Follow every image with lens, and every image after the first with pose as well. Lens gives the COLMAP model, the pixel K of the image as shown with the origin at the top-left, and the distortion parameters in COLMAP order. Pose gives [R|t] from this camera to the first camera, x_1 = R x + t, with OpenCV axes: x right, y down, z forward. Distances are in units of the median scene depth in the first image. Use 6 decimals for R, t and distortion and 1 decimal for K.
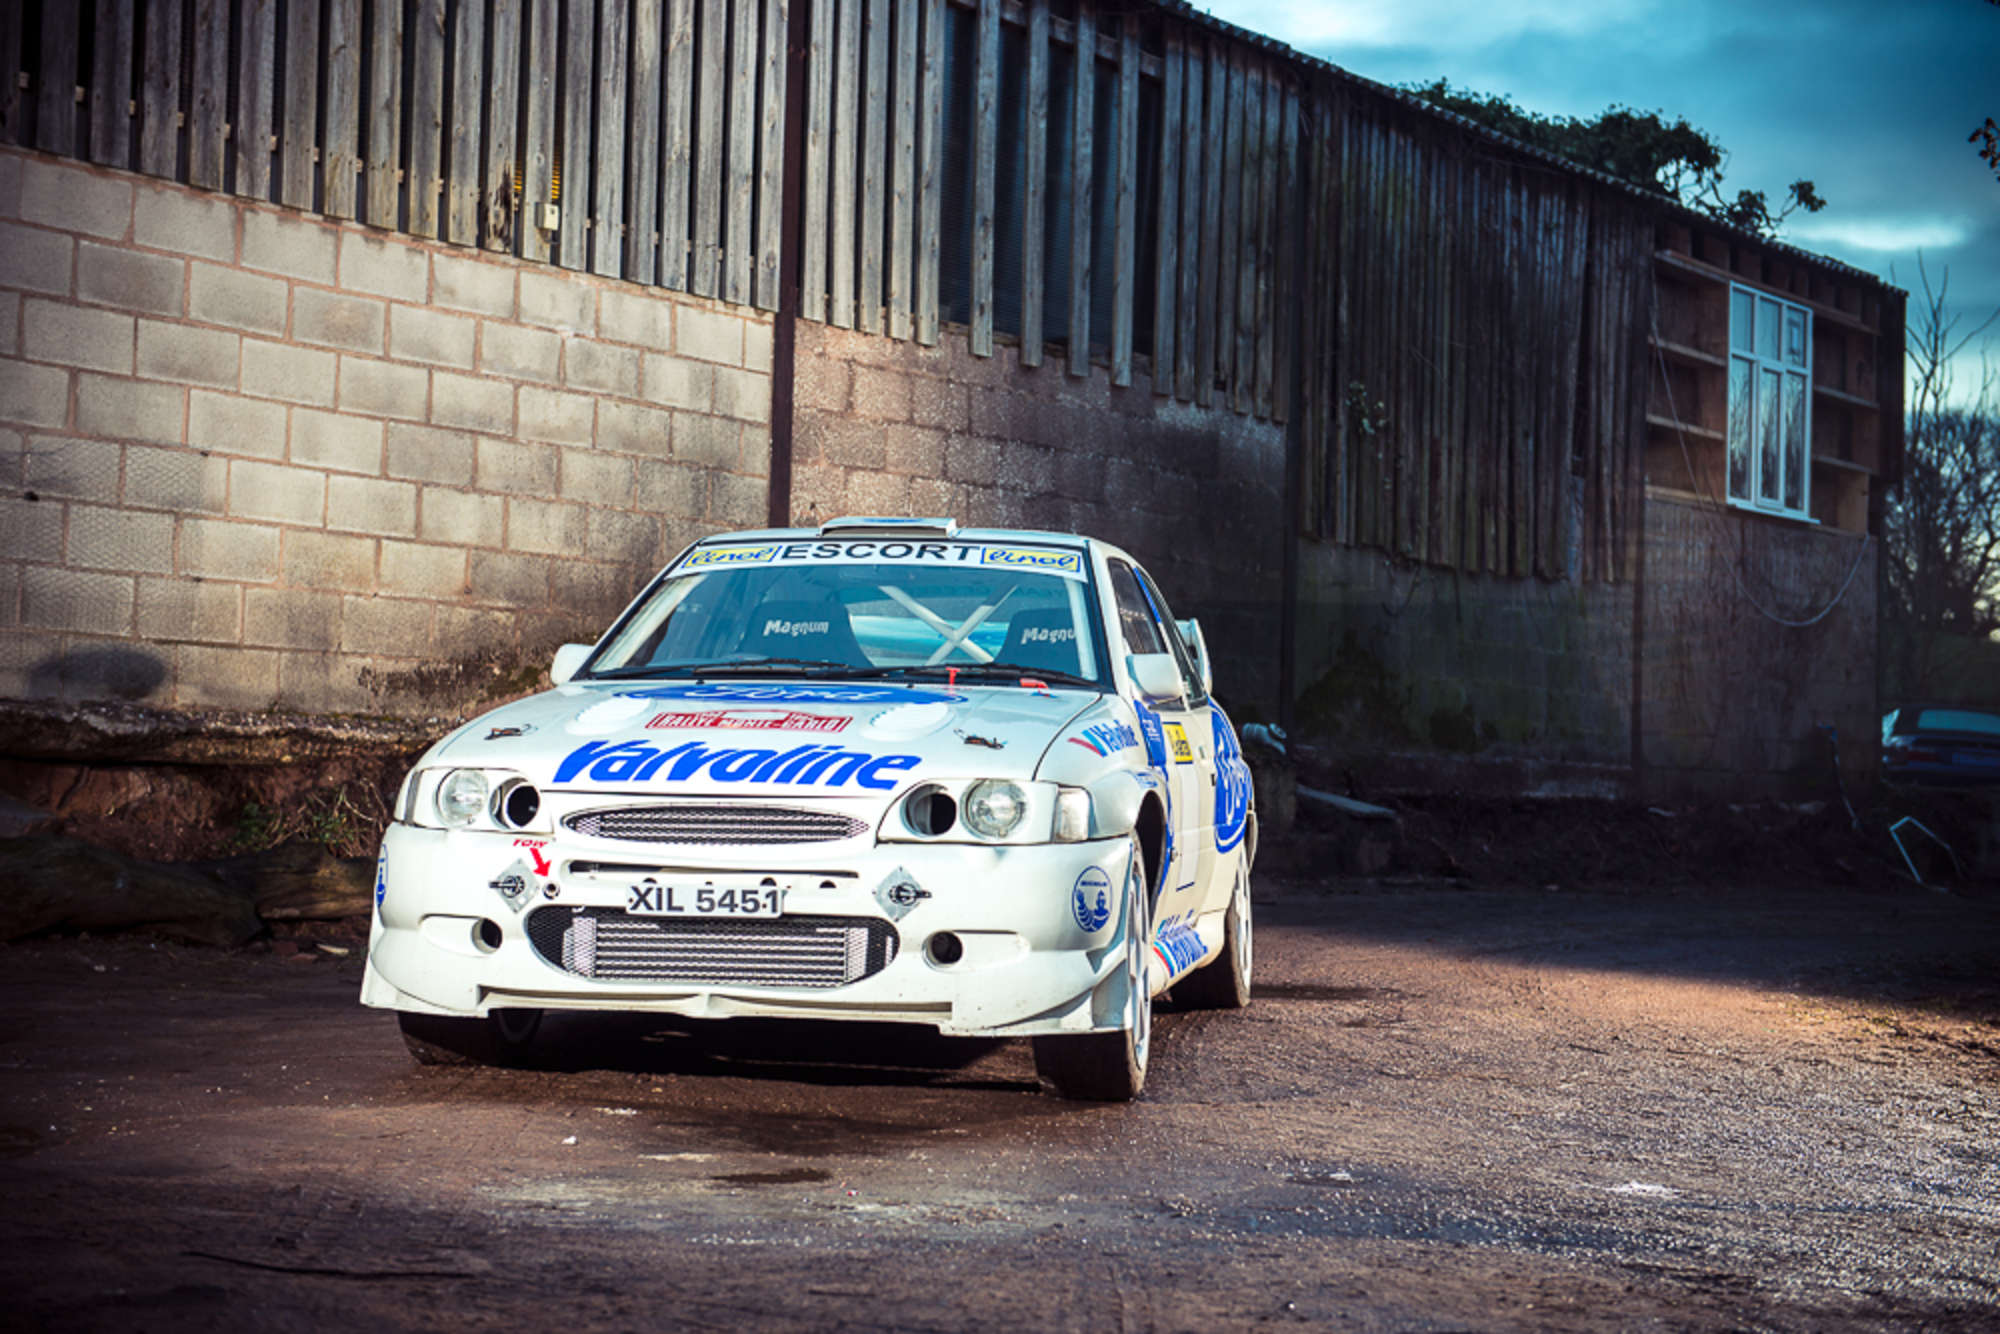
lens RADIAL K [[3150.2, 0, 1000.0], [0, 3150.2, 667.0], [0, 0, 1]] dist [0.128527, 0.045342]
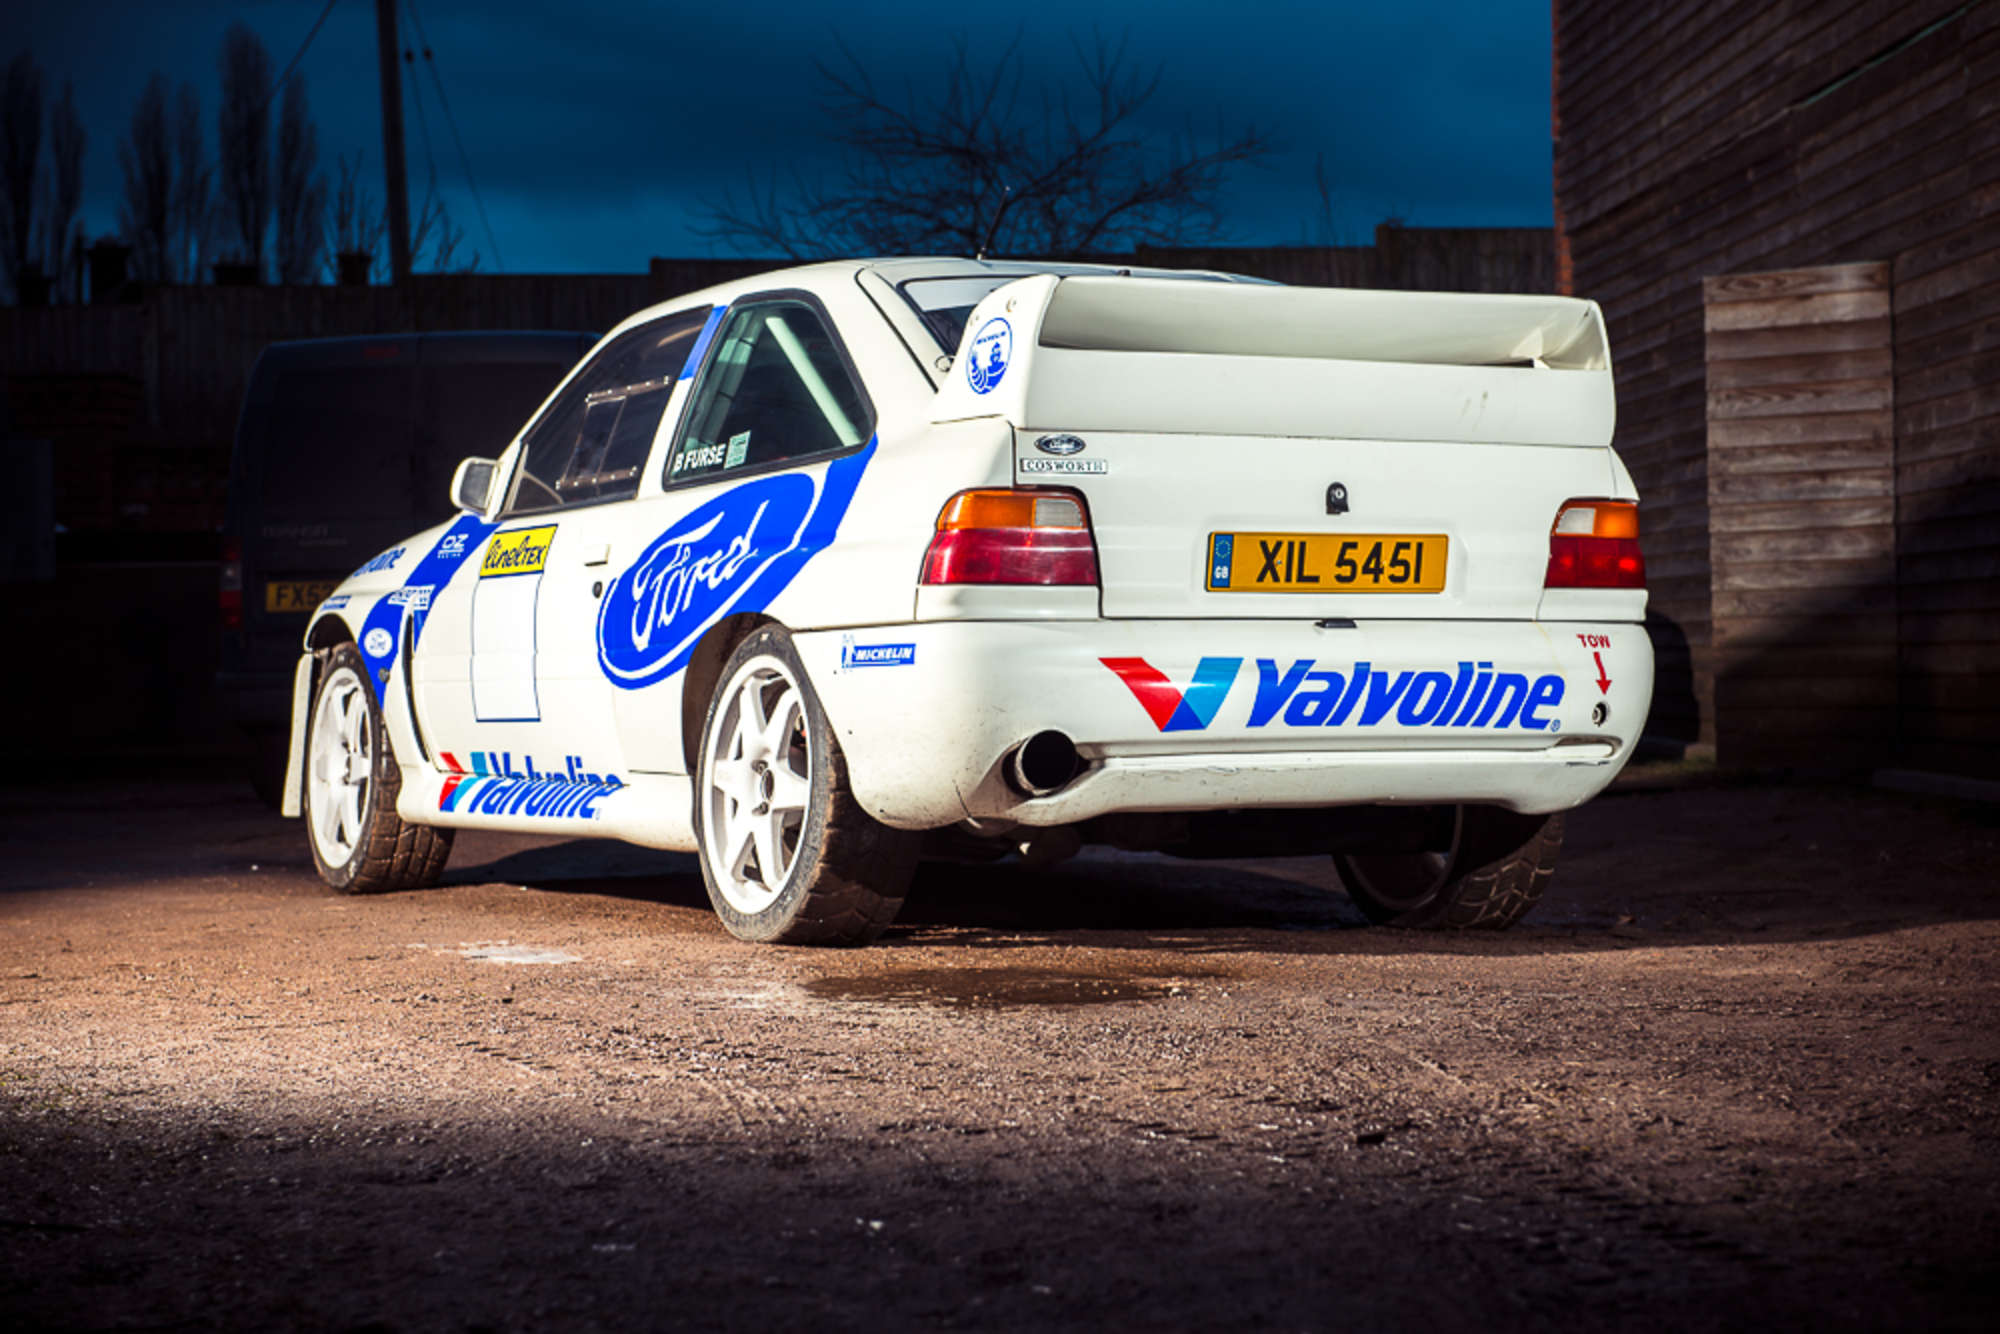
lens RADIAL K [[3806.6, 0, 1000.0], [0, 3806.6, 667.0], [0, 0, 1]] dist [0.145776, -0.398101]
pose [[-0.796417, -0.019728, -0.604426, 0.412807], [0.005773, 0.999174, -0.040220, 0.069819], [0.604720, -0.035521, -0.795645, 1.361688]]
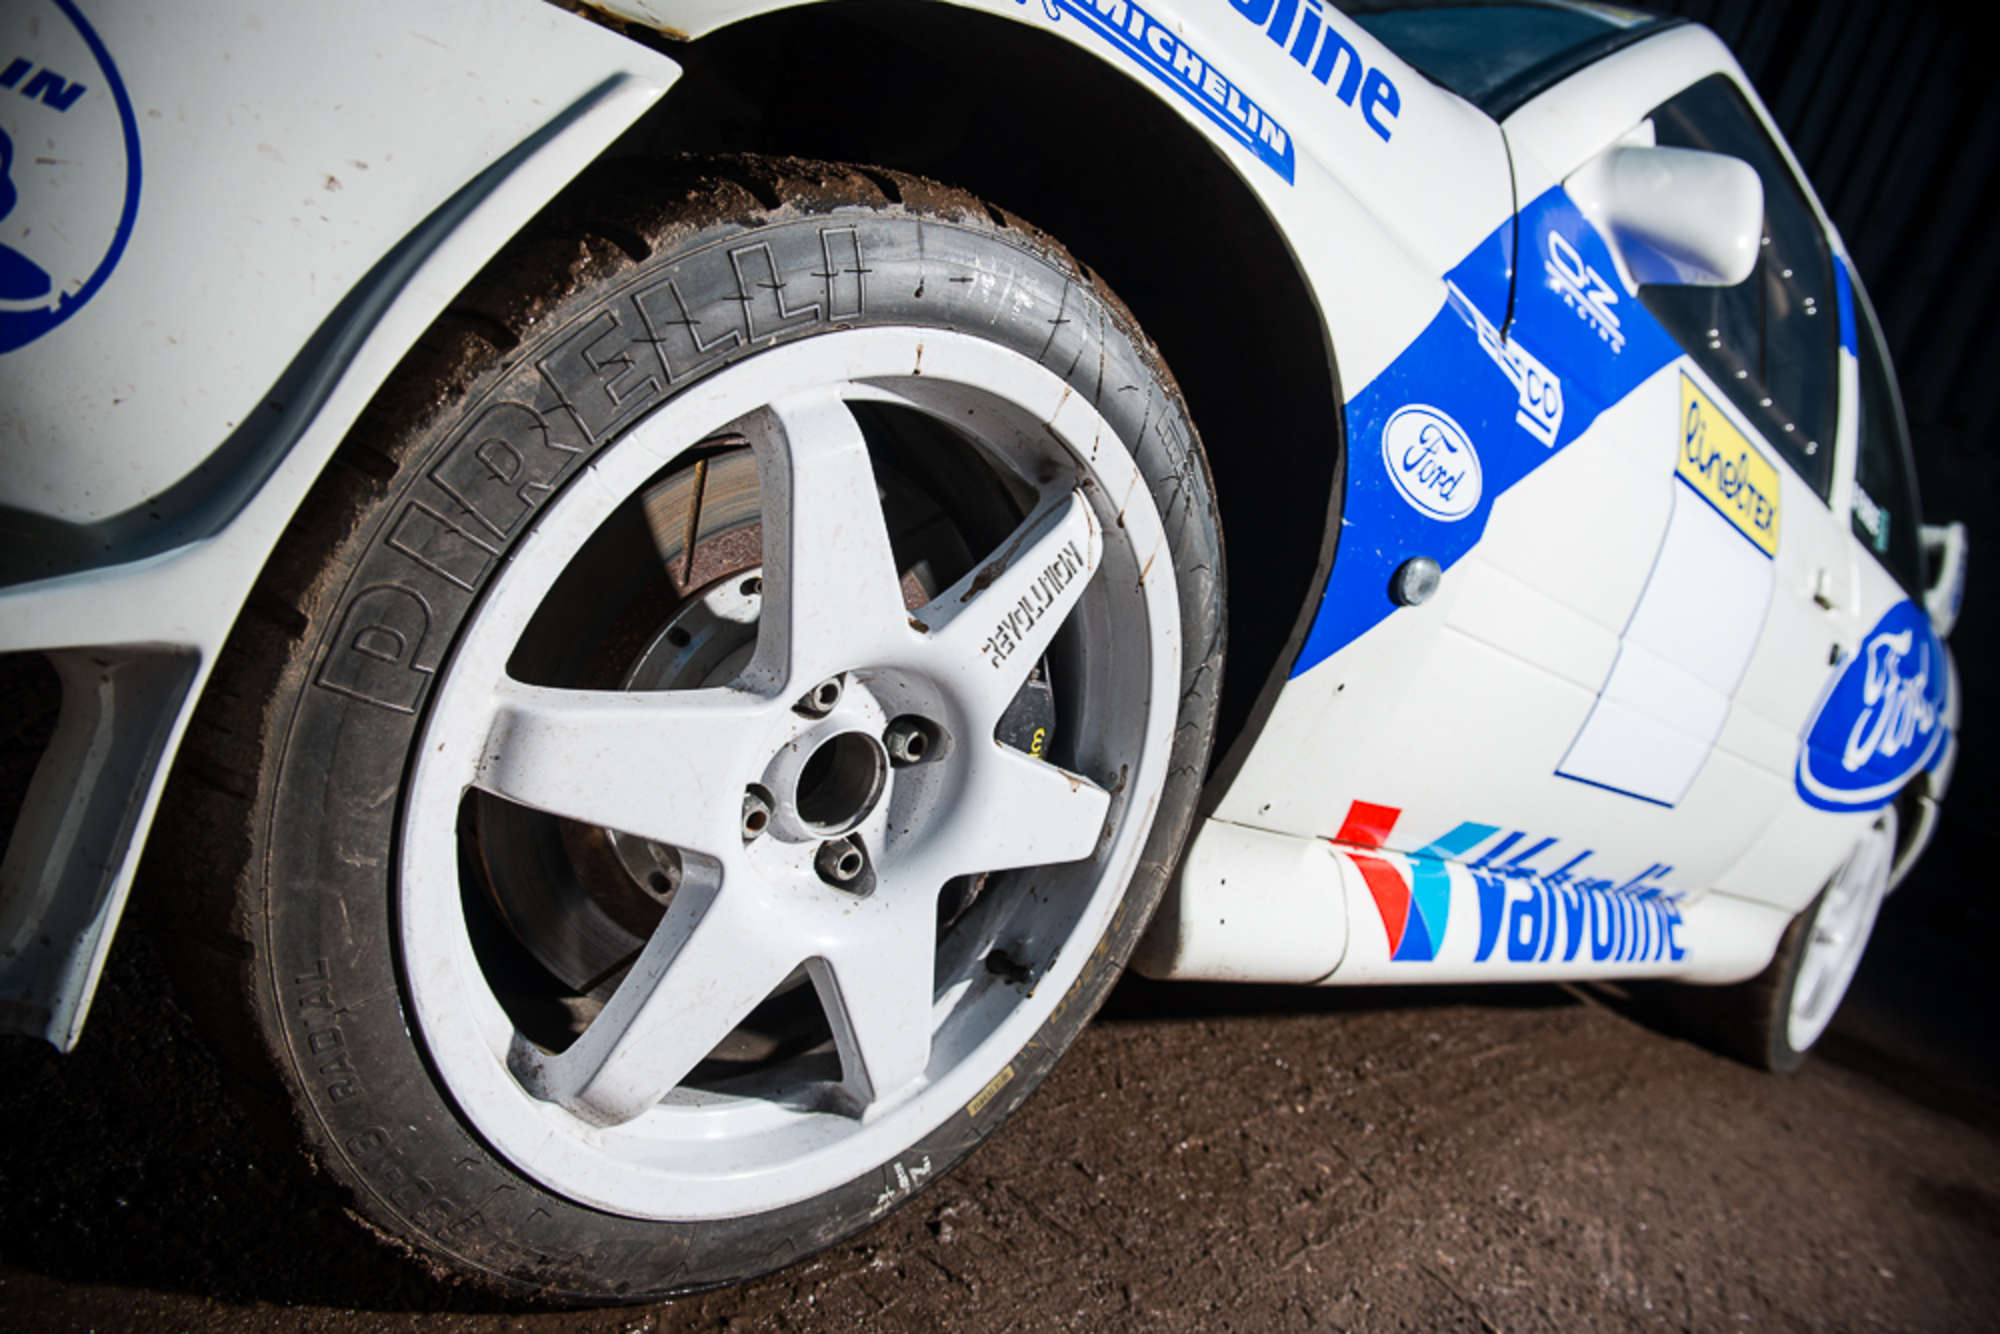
lens RADIAL K [[1395.9, 0, 1000.0], [0, 1395.9, 667.0], [0, 0, 1]] dist [0.004266, -0.086862]
pose [[0.765820, 0.350263, -0.539293, 0.065133], [-0.337309, 0.932808, 0.126852, 0.041739], [0.547488, 0.084762, 0.832510, 0.568741]]
